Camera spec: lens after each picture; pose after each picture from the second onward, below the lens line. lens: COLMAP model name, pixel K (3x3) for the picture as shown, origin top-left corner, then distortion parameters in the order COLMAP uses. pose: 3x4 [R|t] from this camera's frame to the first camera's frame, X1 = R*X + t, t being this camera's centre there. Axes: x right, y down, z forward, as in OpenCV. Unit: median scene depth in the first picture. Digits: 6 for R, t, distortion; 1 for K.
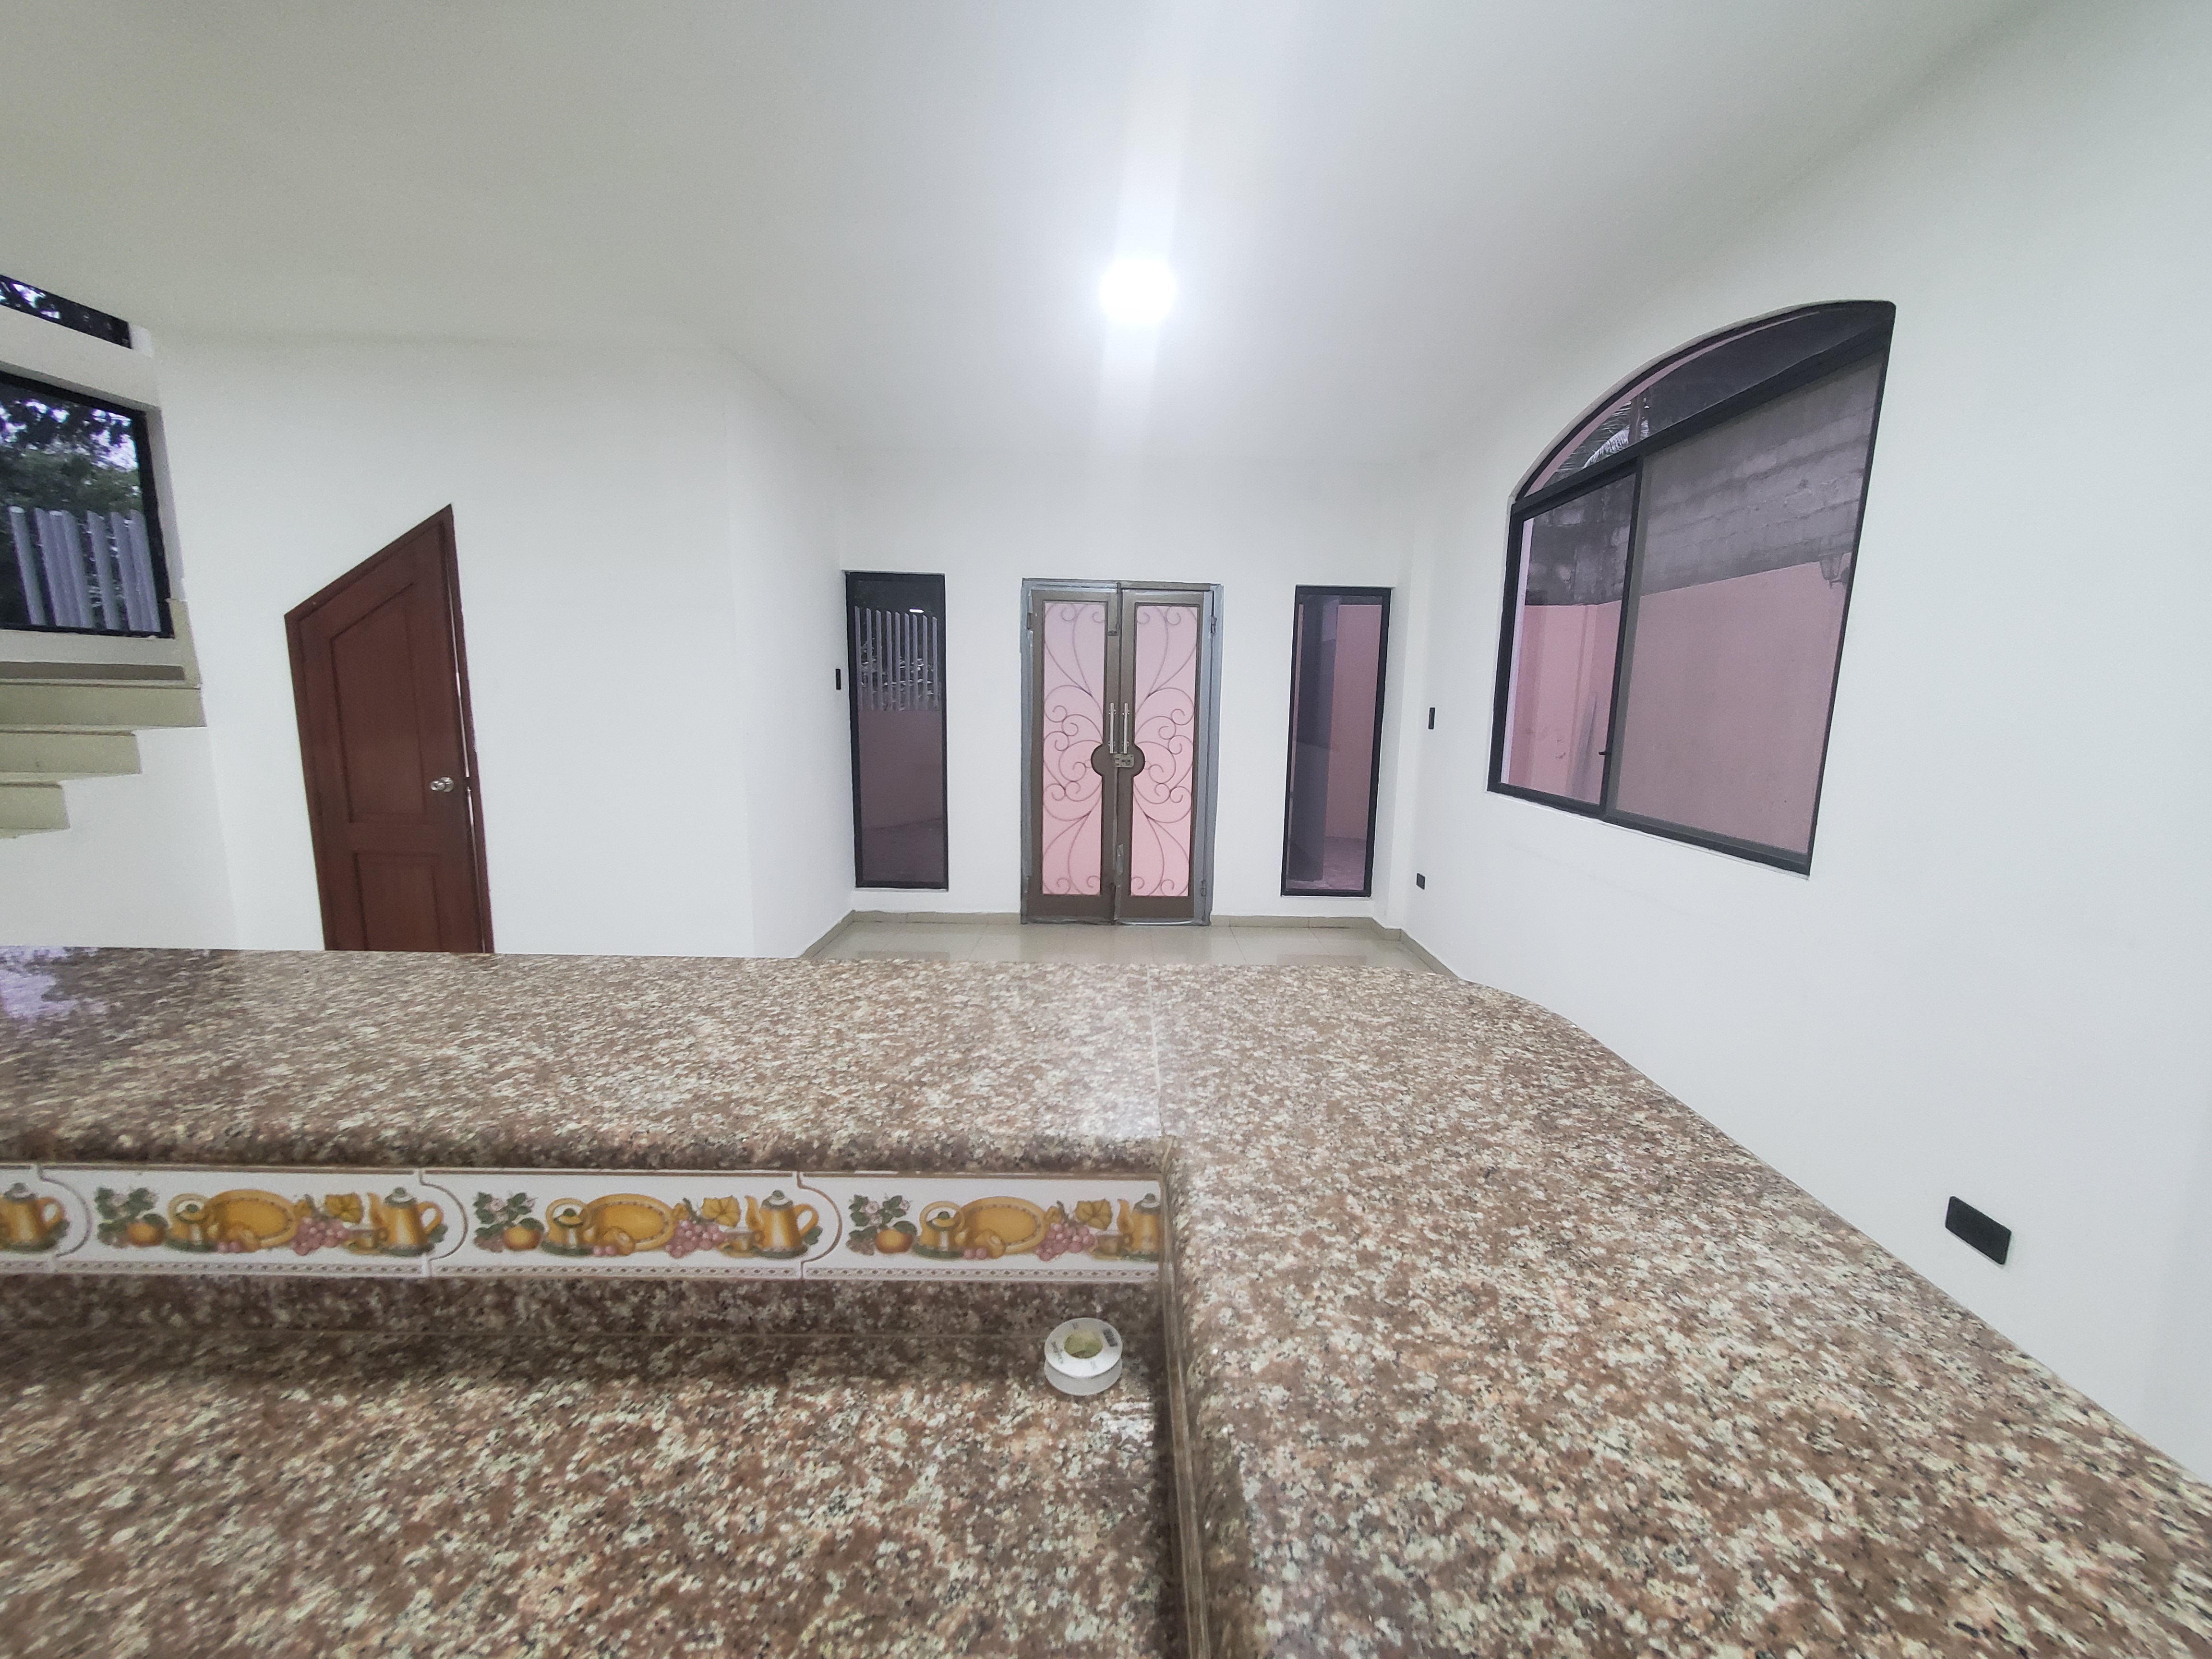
lens RADIAL K [[875.0, 0, 1136.9], [0, 875.0, 837.0], [0, 0, 1]] dist [-0.000961, -0.001114]
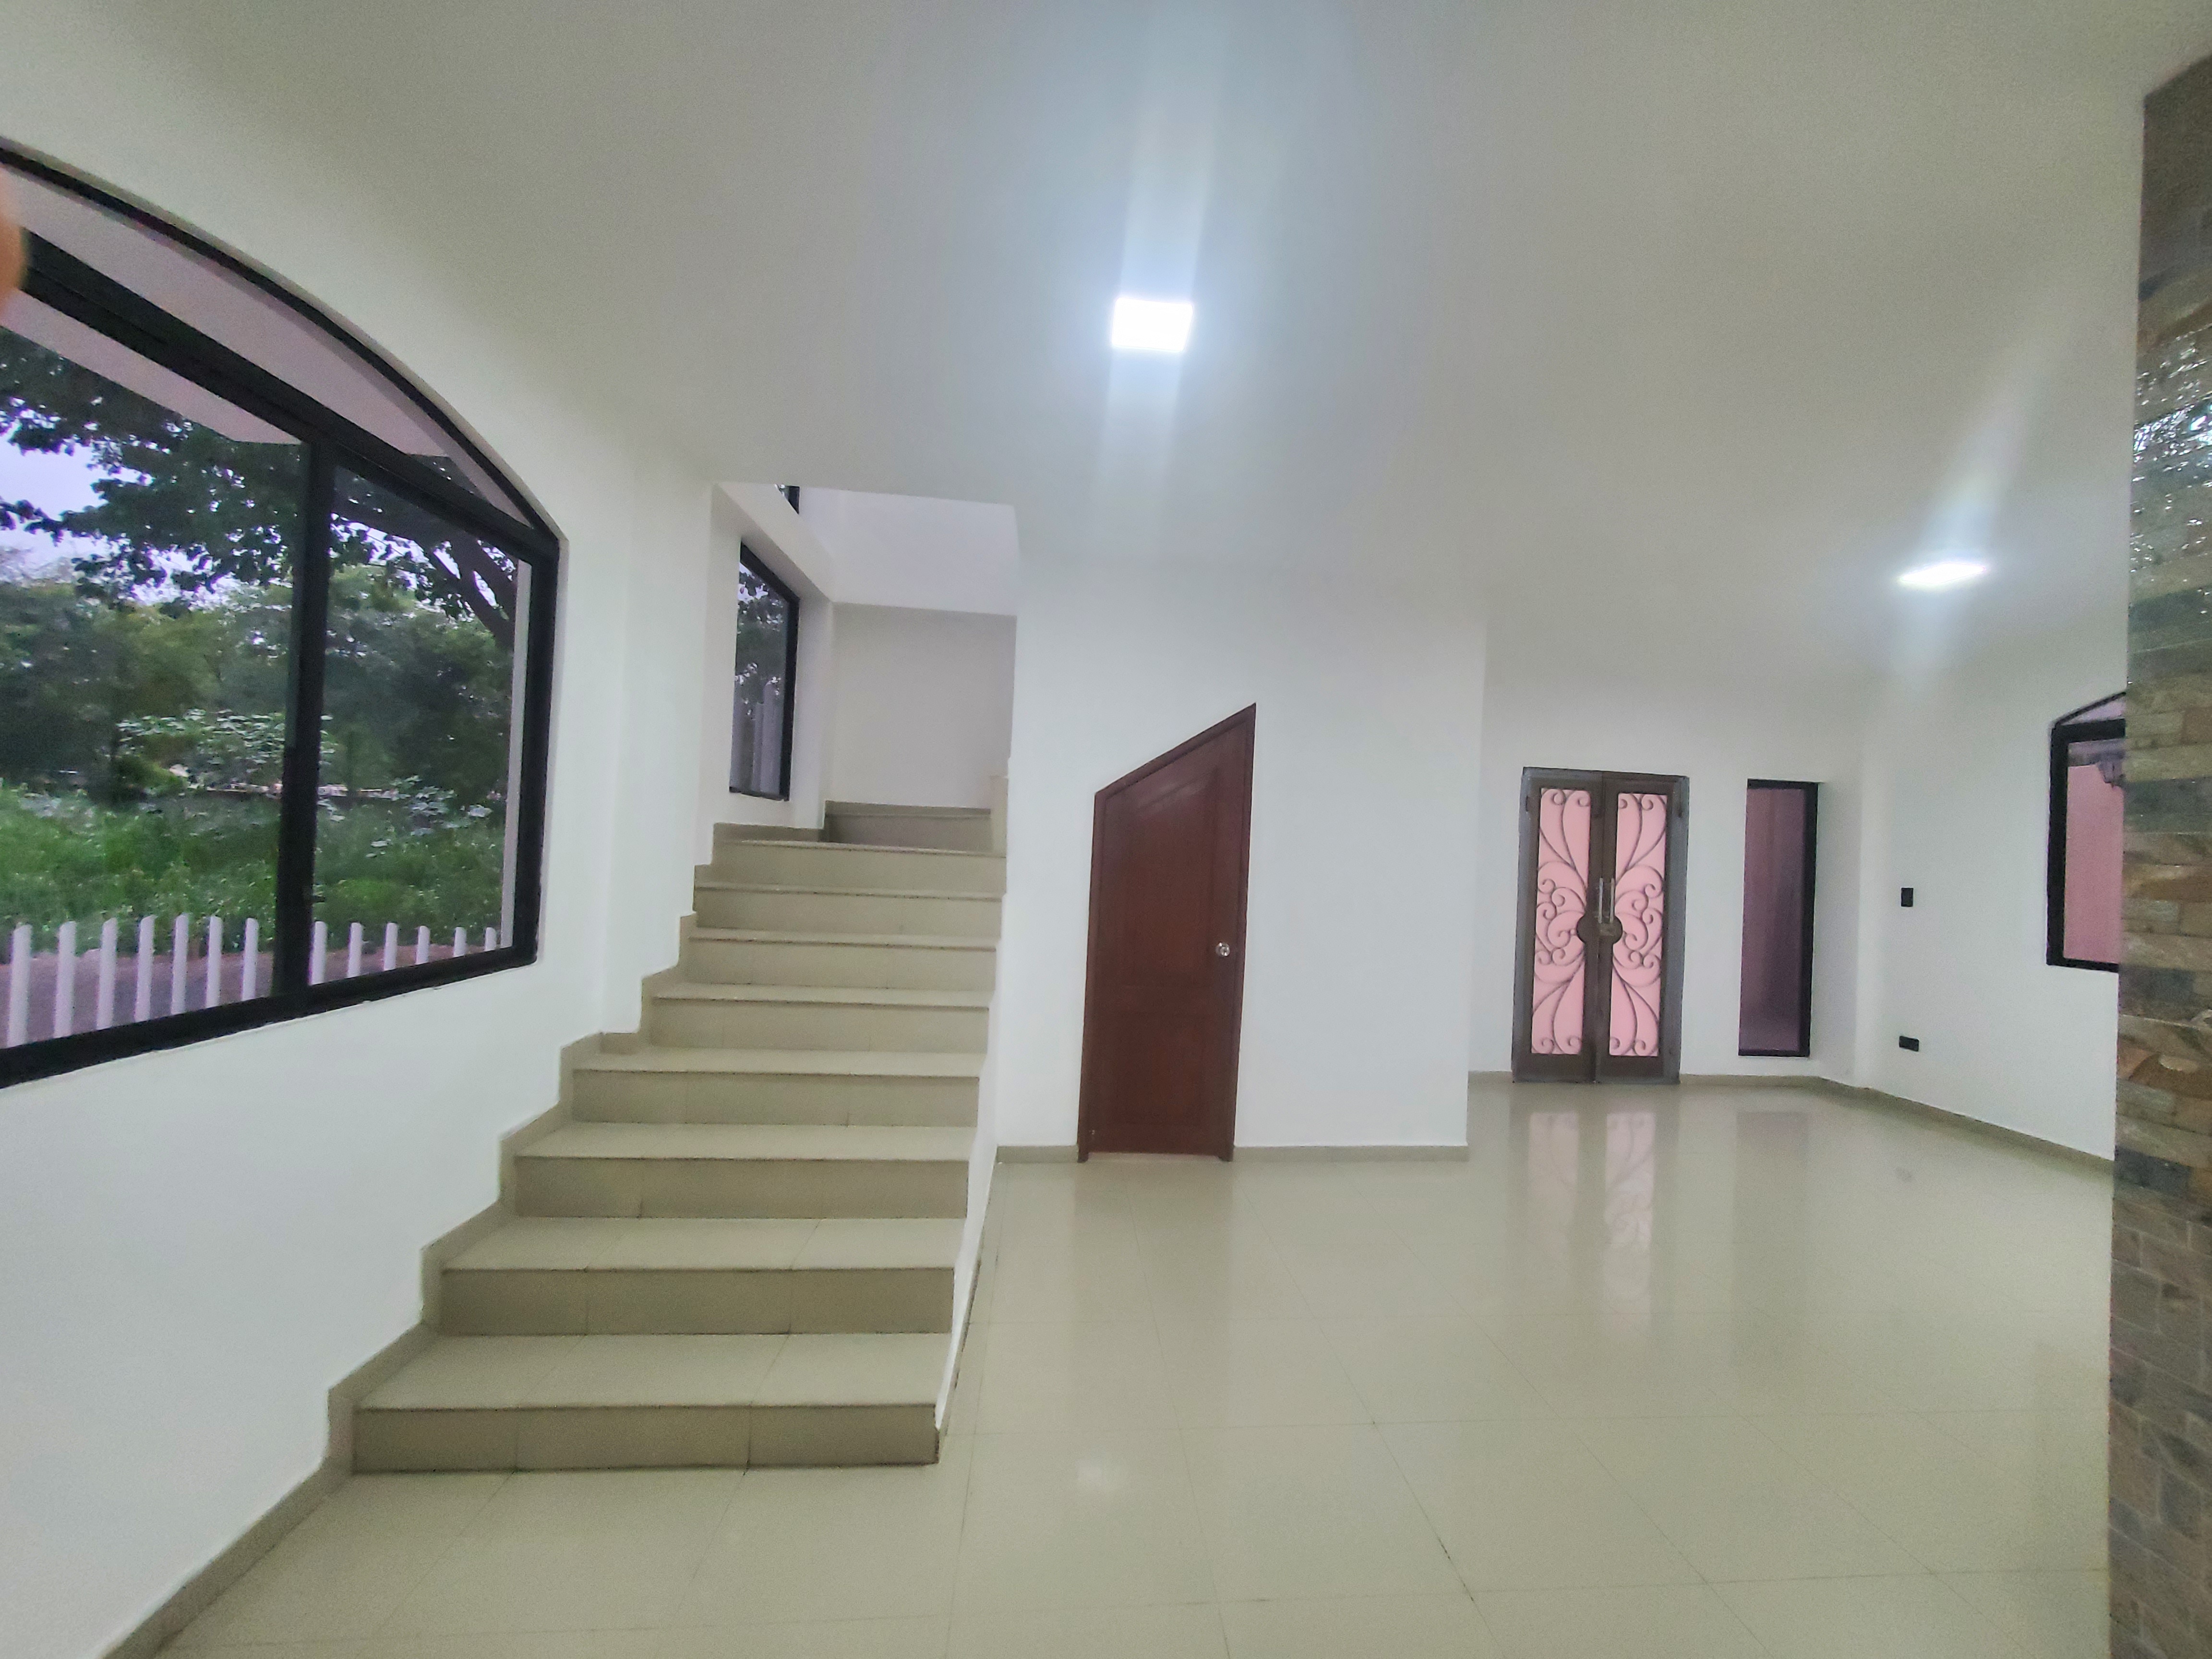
lens RADIAL K [[875.0, 0, 1136.9], [0, 875.0, 837.0], [0, 0, 1]] dist [-0.000961, -0.001114]
pose [[0.997011, 0.022080, 0.074036, -0.679291], [-0.009257, 0.985527, -0.169266, -0.010310], [-0.076702, 0.168075, 0.982786, -0.052131]]
